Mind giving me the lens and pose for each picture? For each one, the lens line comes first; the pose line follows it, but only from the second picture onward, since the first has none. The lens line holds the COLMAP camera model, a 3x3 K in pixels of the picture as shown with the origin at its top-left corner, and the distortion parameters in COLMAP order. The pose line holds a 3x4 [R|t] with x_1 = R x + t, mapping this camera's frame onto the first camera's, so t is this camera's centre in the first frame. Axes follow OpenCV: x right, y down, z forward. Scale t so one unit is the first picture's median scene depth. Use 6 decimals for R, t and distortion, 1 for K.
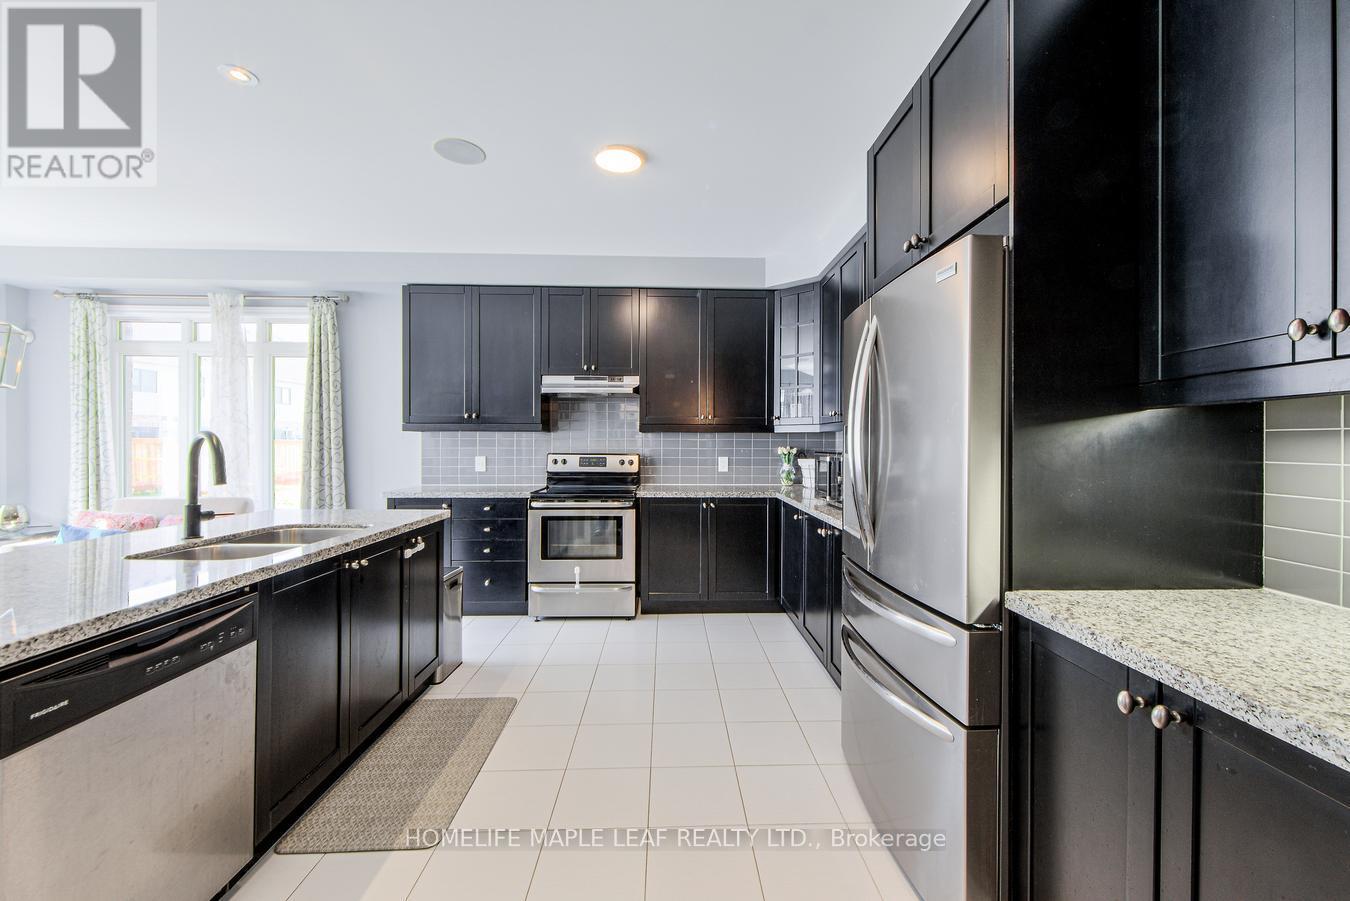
lens RADIAL K [[536.3, 0, 683.3], [0, 536.3, 454.0], [0, 0, 1]] dist [0.002830, 0.000579]
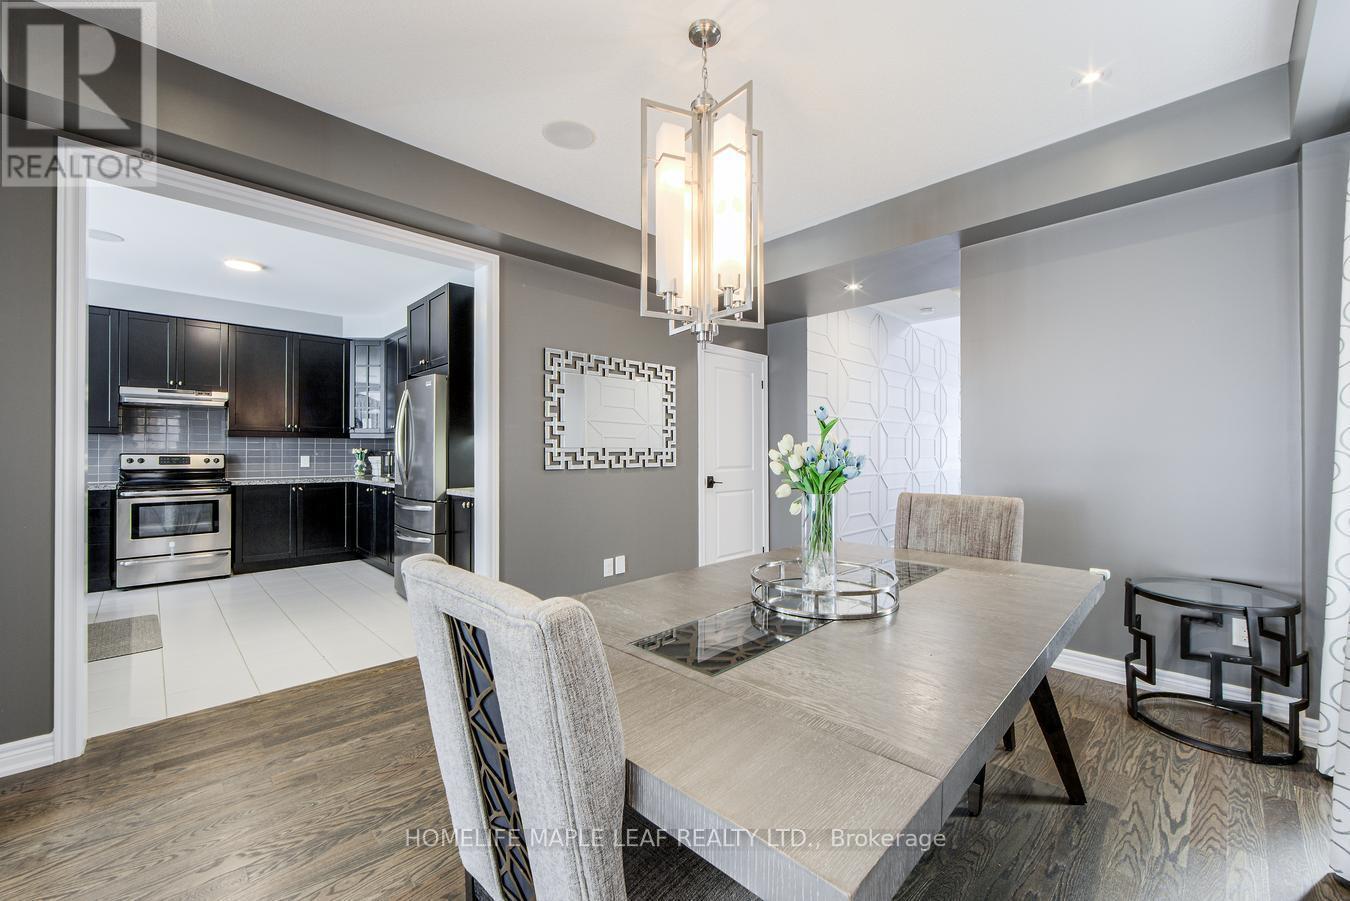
lens RADIAL K [[536.3, 0, 676.6], [0, 536.3, 447.0], [0, 0, 1]] dist [0.002830, 0.000579]
pose [[0.741626, 0.005325, 0.670793, -0.149812], [0.010757, 0.999746, -0.019829, 0.021449], [-0.670728, 0.021922, 0.741380, -0.669727]]
